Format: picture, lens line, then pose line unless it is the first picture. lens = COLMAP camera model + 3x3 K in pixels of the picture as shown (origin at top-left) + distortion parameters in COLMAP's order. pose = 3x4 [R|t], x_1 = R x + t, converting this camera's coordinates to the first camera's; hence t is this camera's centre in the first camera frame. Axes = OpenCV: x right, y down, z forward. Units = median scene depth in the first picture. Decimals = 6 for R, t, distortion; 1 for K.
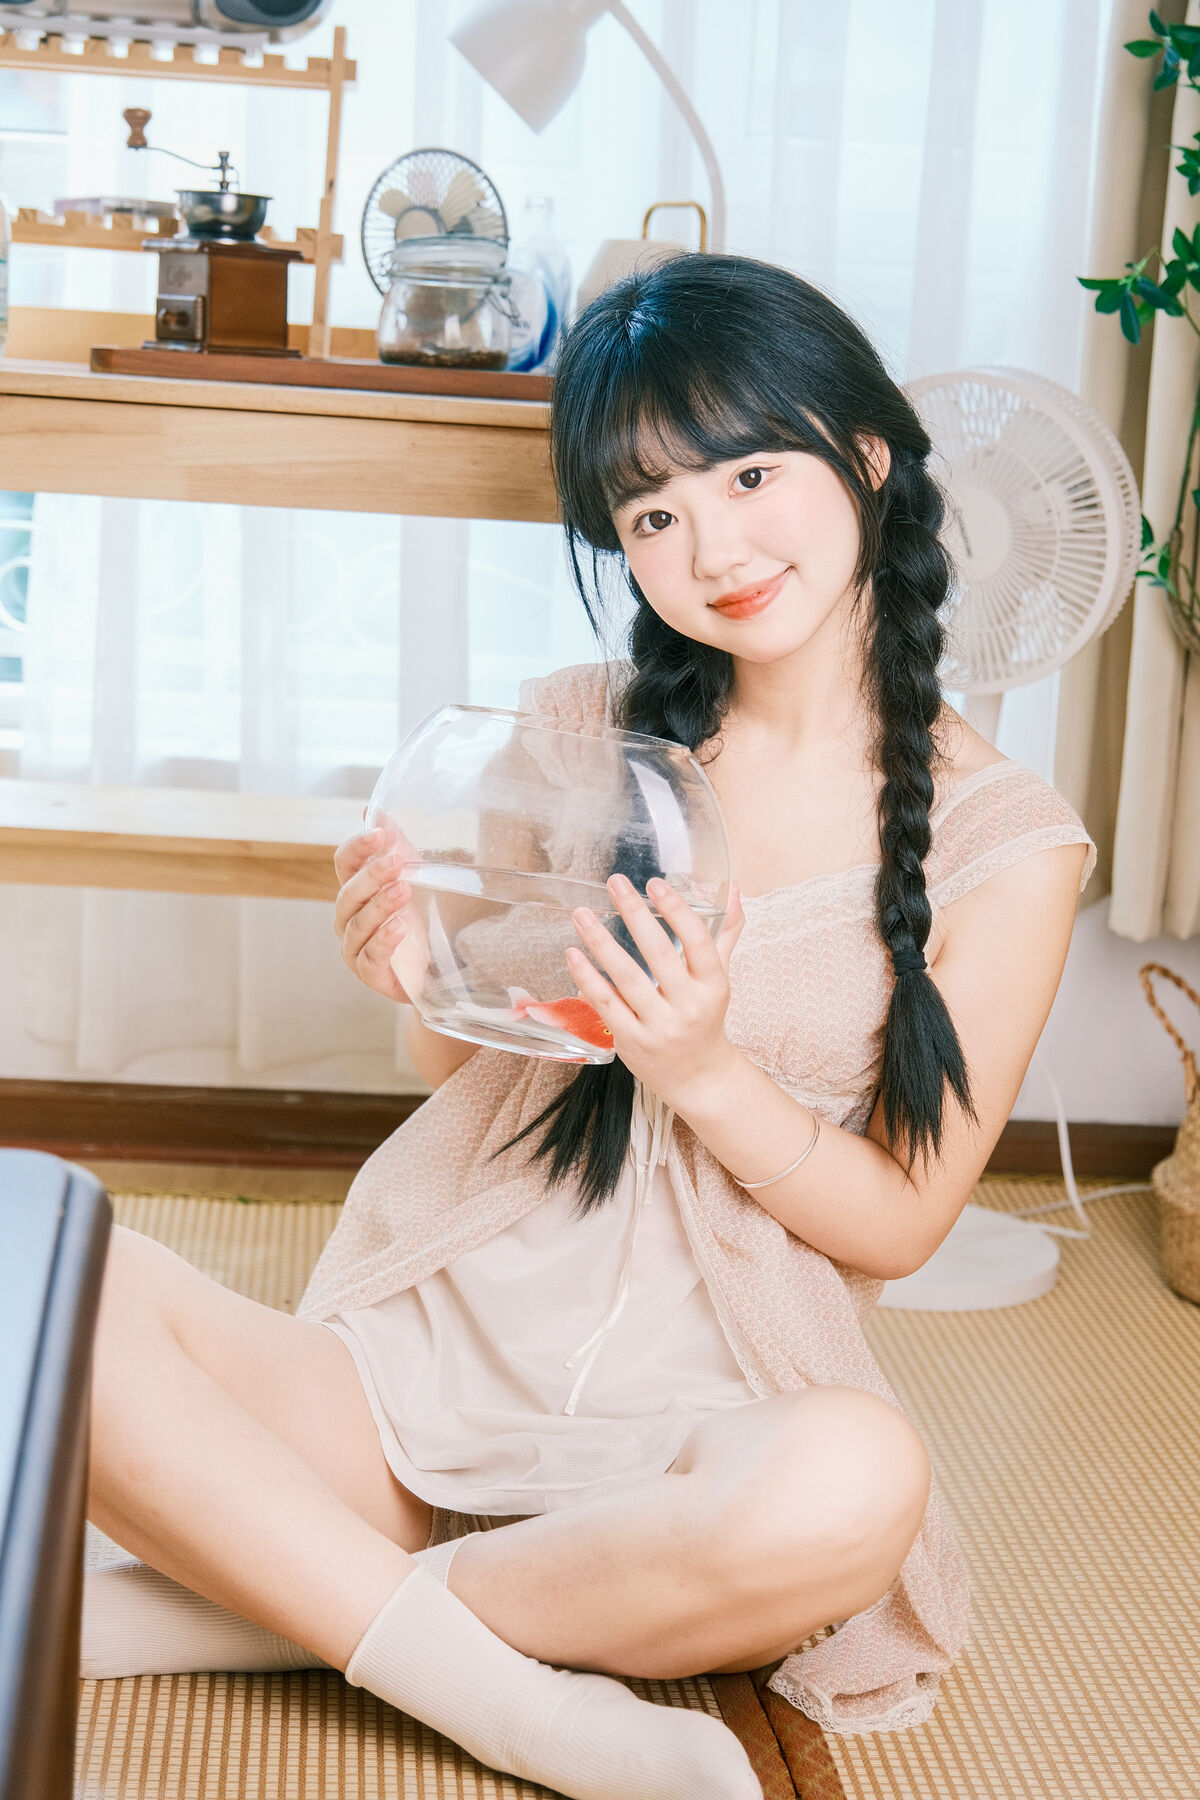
lens RADIAL K [[3107.4, 0, 596.9], [0, 3107.4, 876.4], [0, 0, 1]] dist [-0.004282, -0.091668]
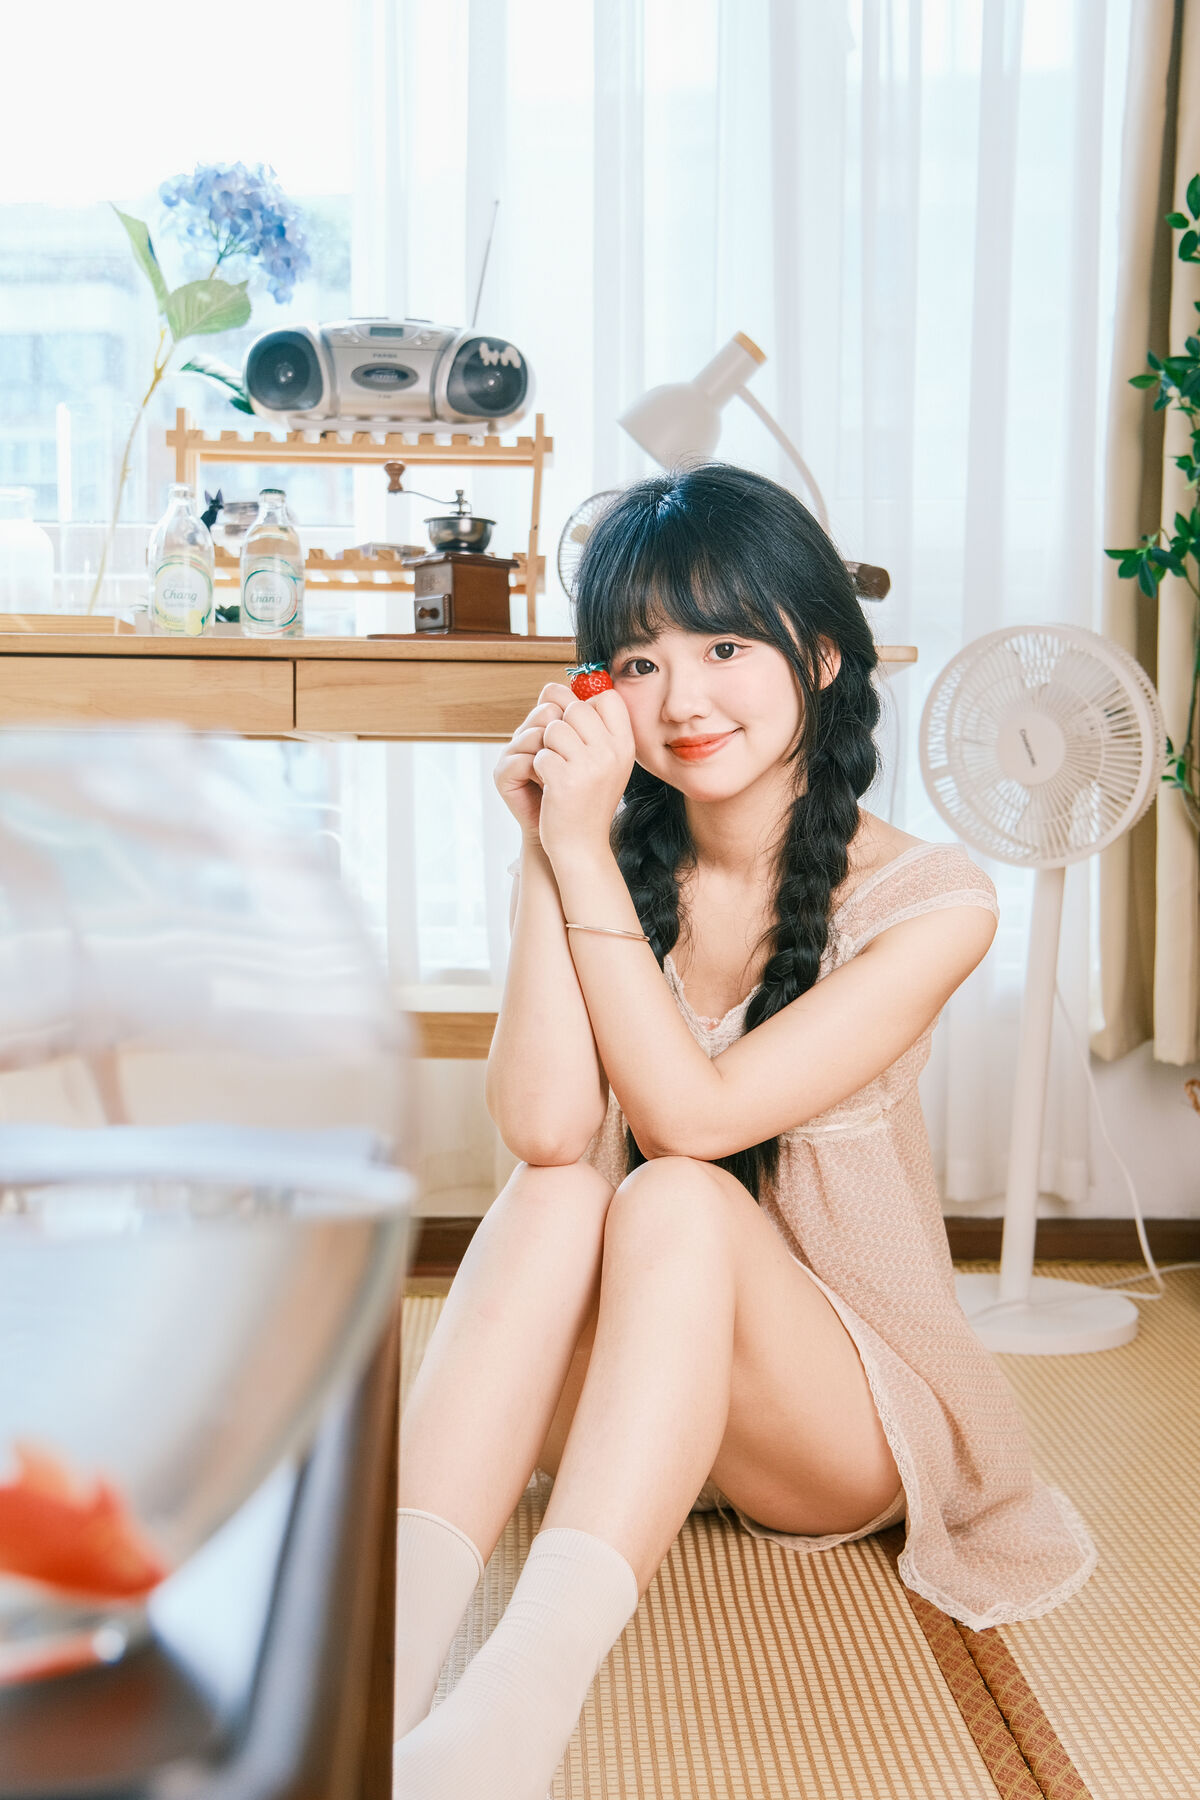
lens RADIAL K [[2116.8, 0, 600.0], [0, 2116.8, 900.0], [0, 0, 1]] dist [0.091836, -0.003391]
pose [[0.997457, -0.051366, -0.049408, -0.021623], [0.044920, 0.991298, -0.123732, 0.056684], [0.055334, 0.121198, 0.991085, 0.104293]]
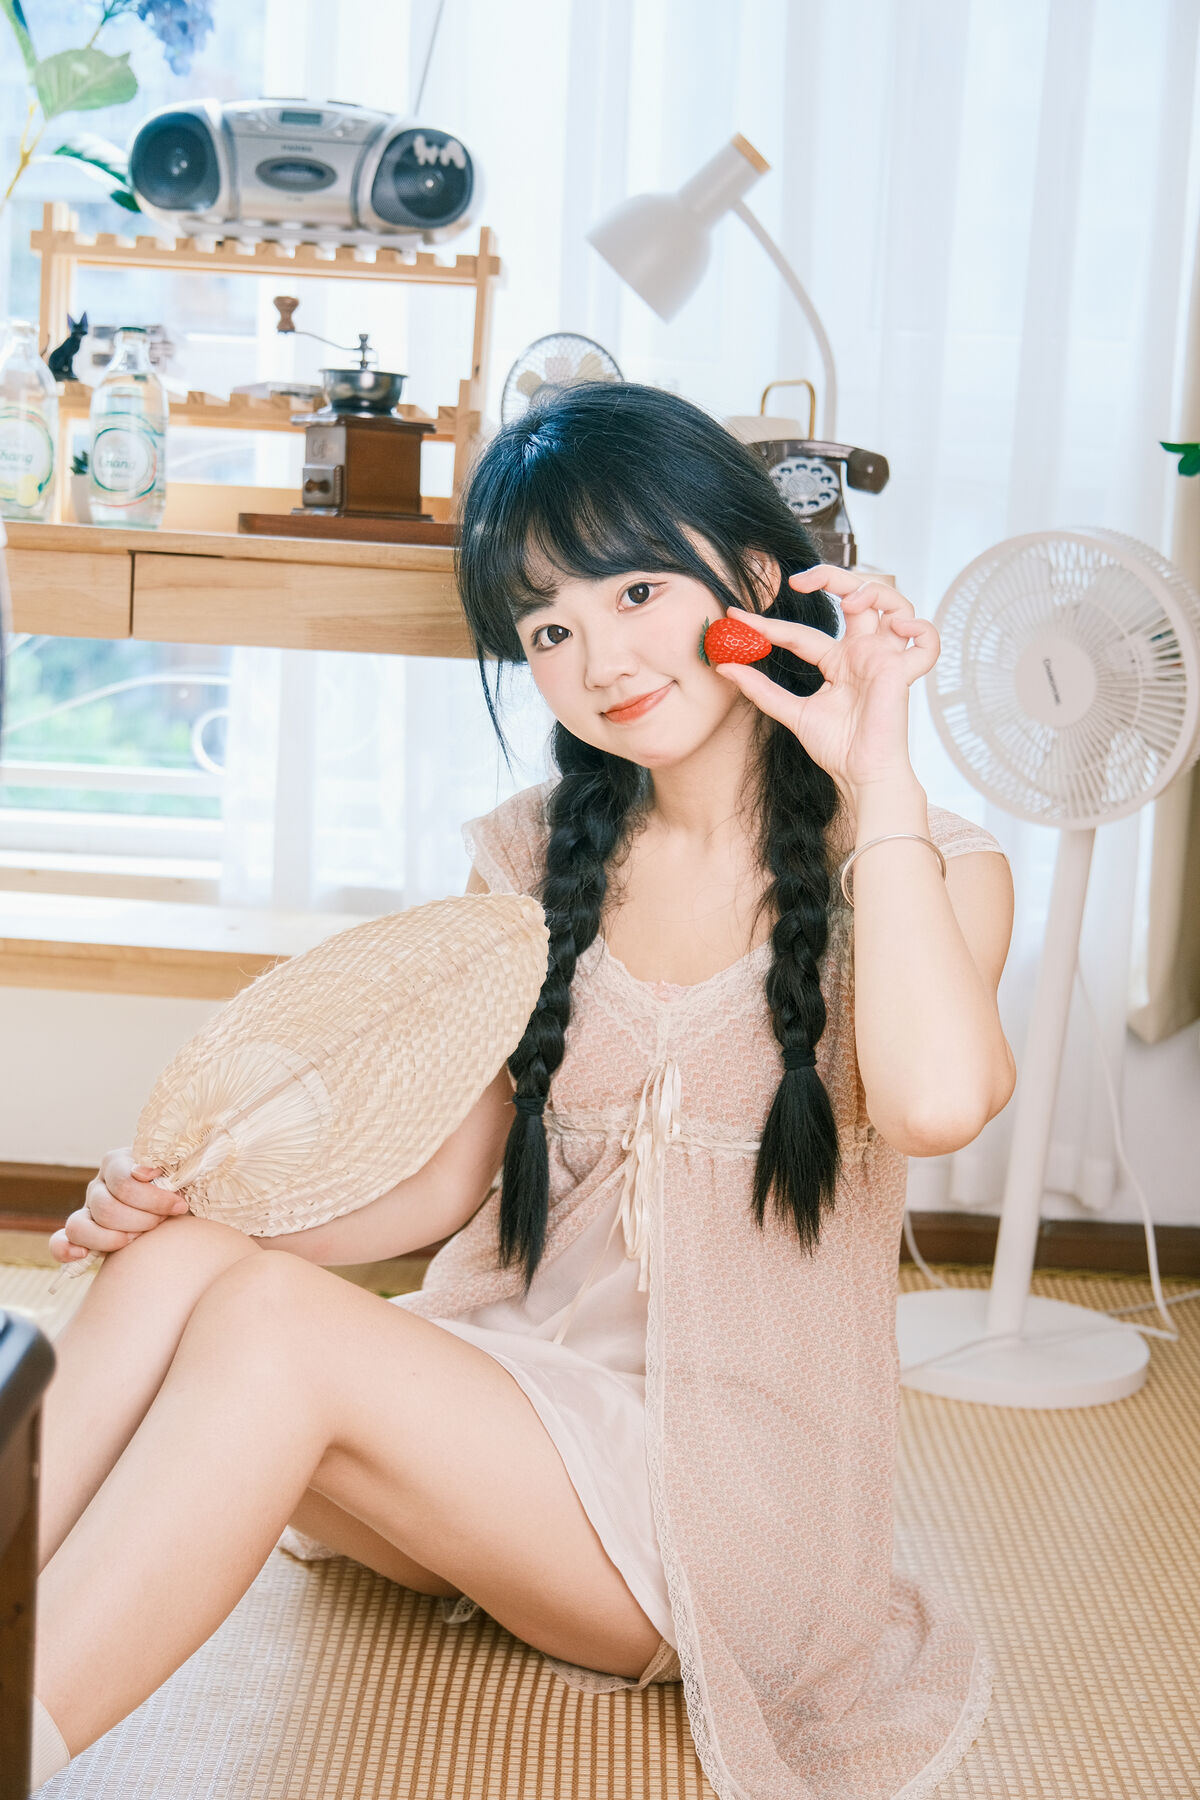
lens RADIAL K [[2505.6, 0, 600.0], [0, 2505.6, 900.0], [0, 0, 1]] dist [-0.001743, 0.023302]
pose [[0.995583, 0.005421, -0.093727, 0.044139], [-0.008464, 0.999449, -0.032096, -0.006192], [0.093501, 0.032748, 0.995080, 0.128582]]
